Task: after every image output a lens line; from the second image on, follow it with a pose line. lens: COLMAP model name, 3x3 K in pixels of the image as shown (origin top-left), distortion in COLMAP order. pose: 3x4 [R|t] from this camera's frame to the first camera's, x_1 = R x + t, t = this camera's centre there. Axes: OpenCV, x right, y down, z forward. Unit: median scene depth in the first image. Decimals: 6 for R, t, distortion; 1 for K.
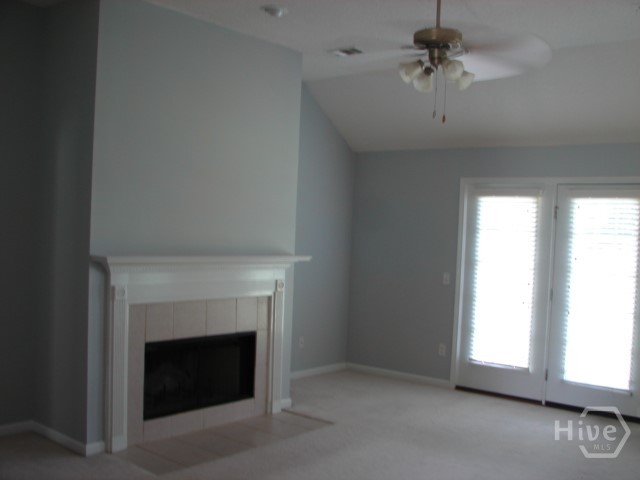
lens RADIAL K [[692.7, 0, 320.0], [0, 692.7, 240.0], [0, 0, 1]] dist [-0.268319, 0.394133]
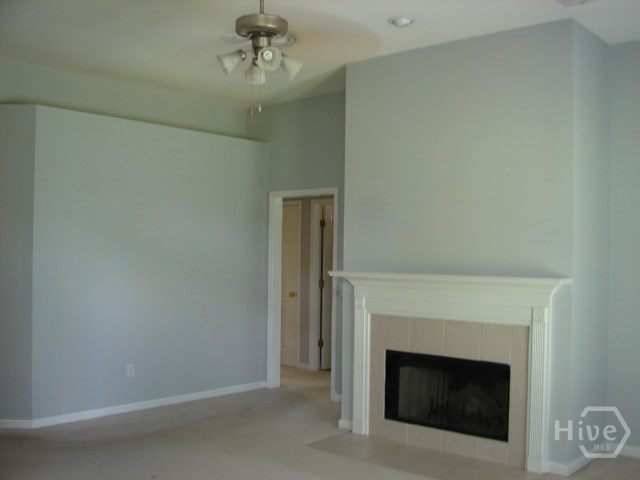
lens RADIAL K [[685.0, 0, 317.8], [0, 685.0, 251.0], [0, 0, 1]] dist [-0.298787, 0.469606]
pose [[-0.038991, -0.042565, -0.998333, 0.747733], [-0.026831, 0.998777, -0.041536, 0.031219], [0.998879, 0.025167, -0.040085, 0.783335]]
